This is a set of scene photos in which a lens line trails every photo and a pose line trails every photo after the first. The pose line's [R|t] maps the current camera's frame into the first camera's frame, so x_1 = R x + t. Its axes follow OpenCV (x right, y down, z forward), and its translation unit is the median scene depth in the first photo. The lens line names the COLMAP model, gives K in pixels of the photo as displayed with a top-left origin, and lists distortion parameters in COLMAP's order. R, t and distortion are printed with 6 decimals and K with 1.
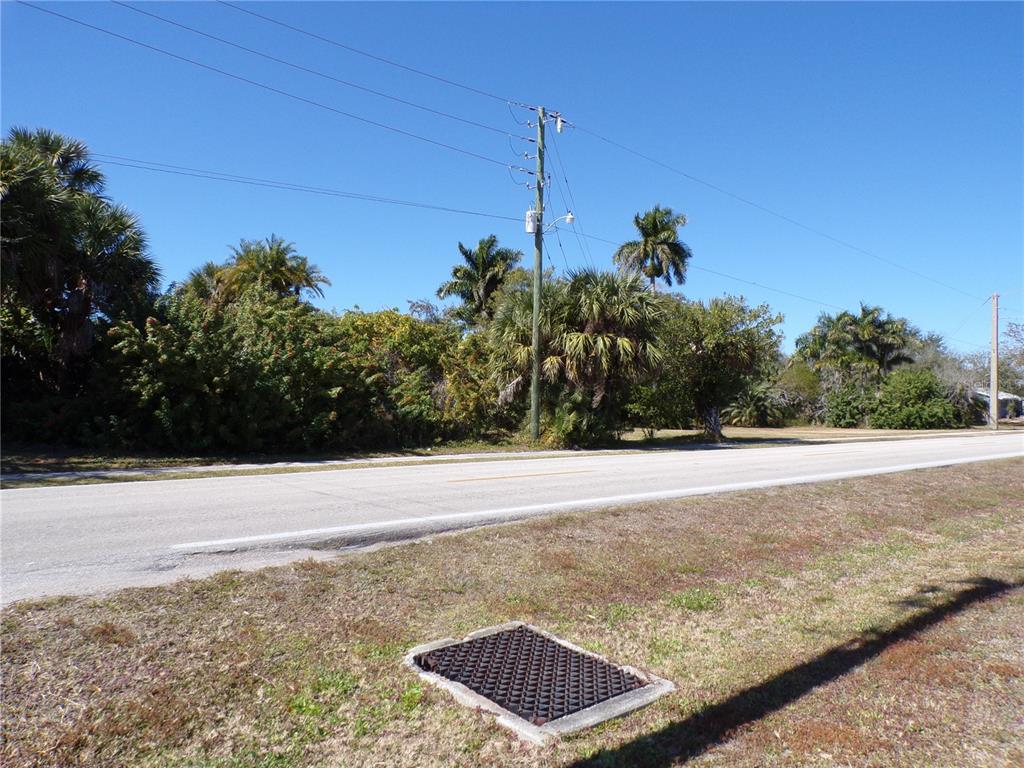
lens RADIAL K [[690.3, 0, 511.4], [0, 690.3, 387.8], [0, 0, 1]] dist [-0.015694, 0.016870]
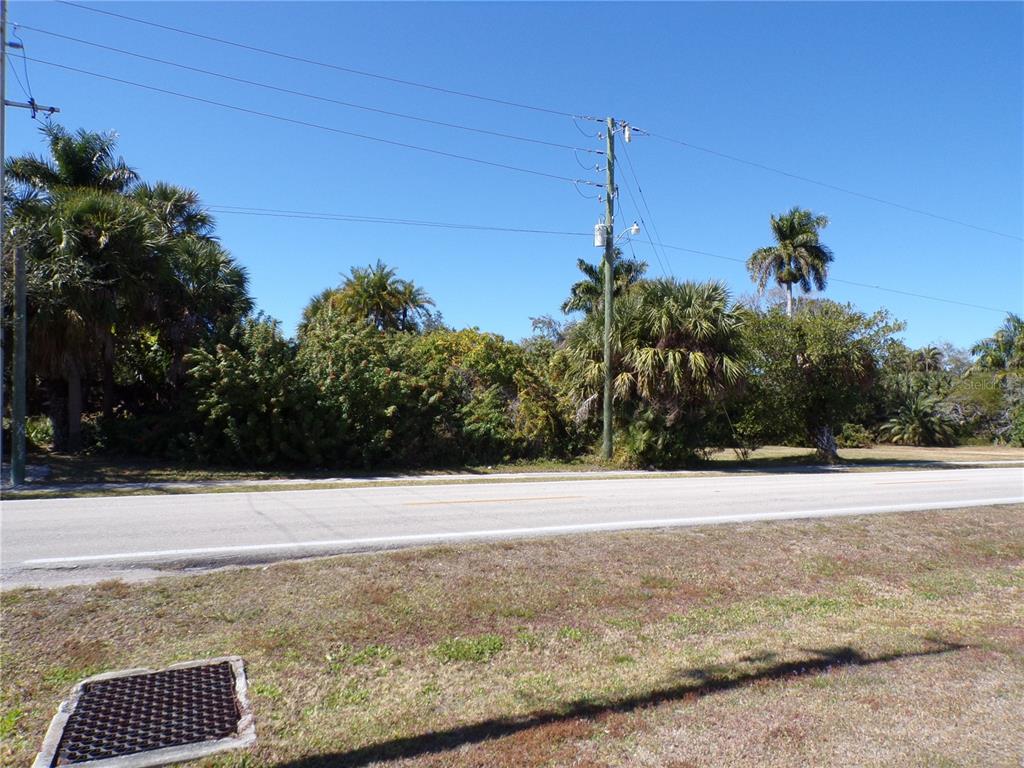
lens RADIAL K [[690.3, 0, 514.4], [0, 690.3, 388.7], [0, 0, 1]] dist [-0.015694, 0.016870]
pose [[0.970759, -0.007583, -0.239937, 0.149964], [0.003444, 0.999838, -0.017664, -0.007276], [0.240032, 0.016321, 0.970628, 0.027546]]
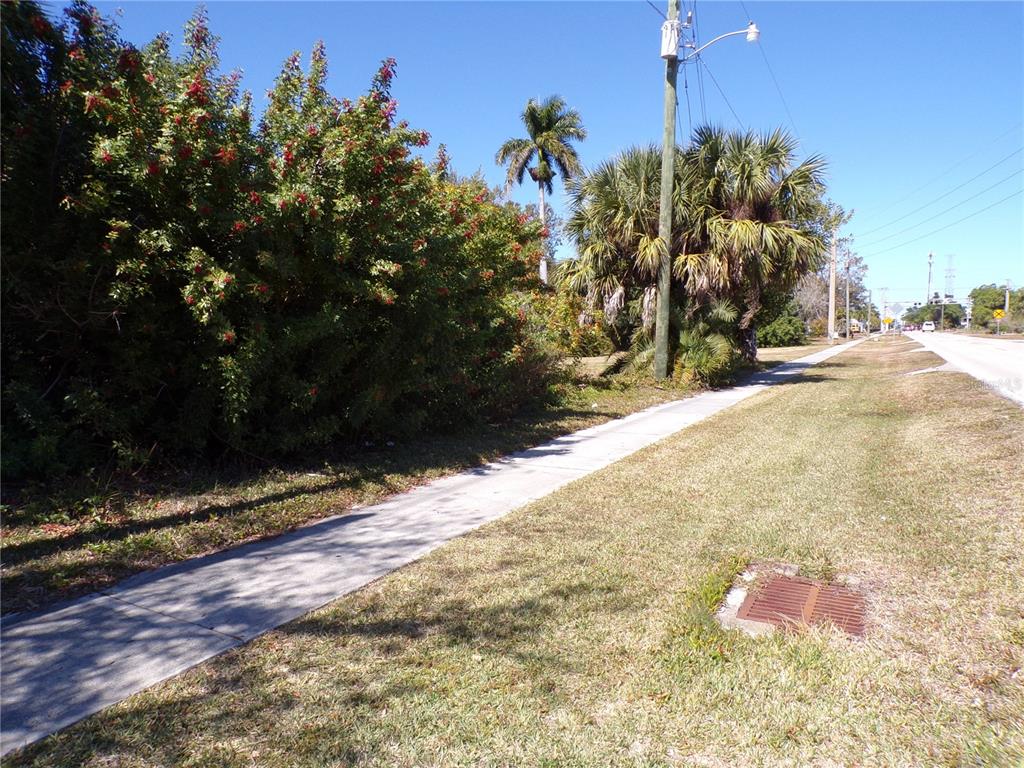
lens RADIAL K [[690.3, 0, 511.1], [0, 690.3, 382.7], [0, 0, 1]] dist [-0.015694, 0.016870]
pose [[0.924068, -0.056141, 0.378083, -0.383618], [0.020723, 0.995058, 0.097106, 0.011545], [-0.381666, -0.081897, 0.920665, 0.463971]]
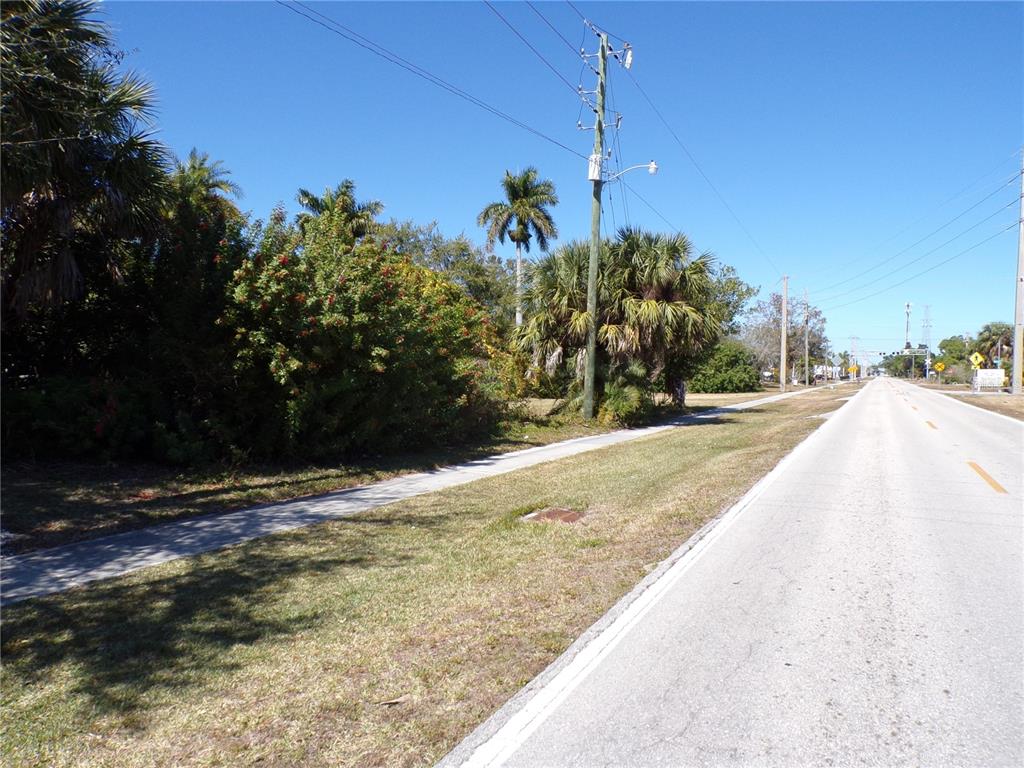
lens RADIAL K [[690.3, 0, 511.5], [0, 690.3, 383.1], [0, 0, 1]] dist [-0.015694, 0.016870]
pose [[0.918242, -0.014796, 0.395744, -0.432852], [-0.002318, 0.999084, 0.042733, -0.008169], [-0.396014, -0.040157, 0.917366, 0.248840]]
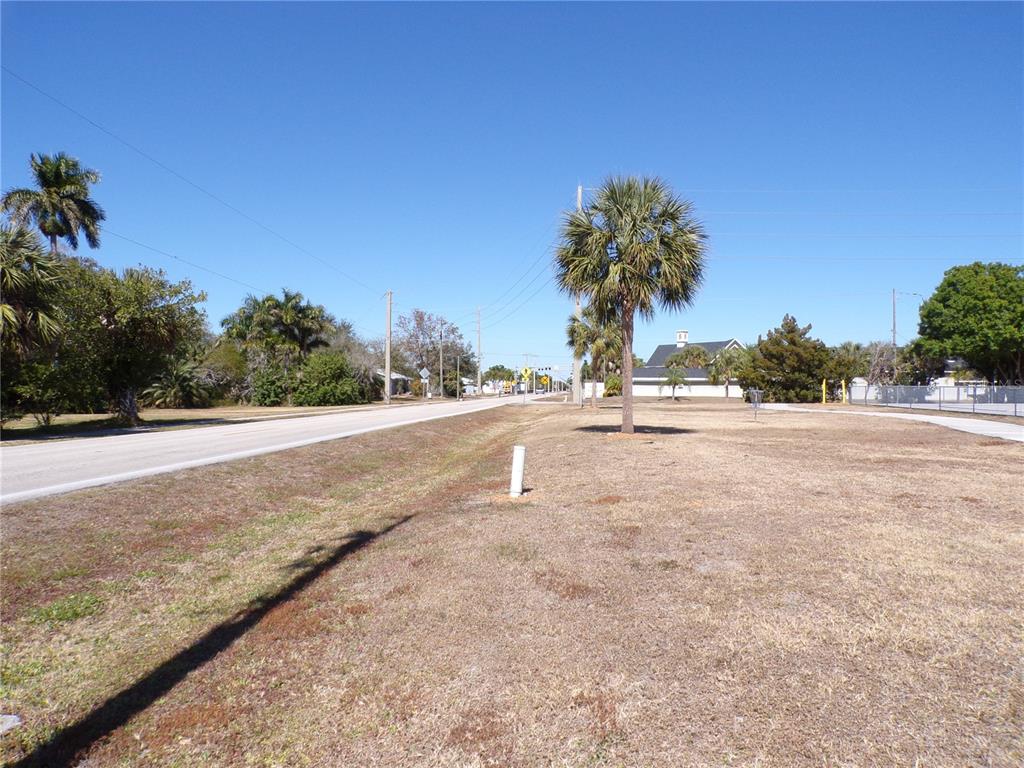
lens RADIAL K [[690.3, 0, 506.5], [0, 690.3, 388.2], [0, 0, 1]] dist [-0.015694, 0.016870]
pose [[0.712844, -0.010858, 0.701238, 0.014304], [-0.010032, 0.999620, 0.025677, 0.000135], [-0.701250, -0.025338, 0.712465, -0.001175]]
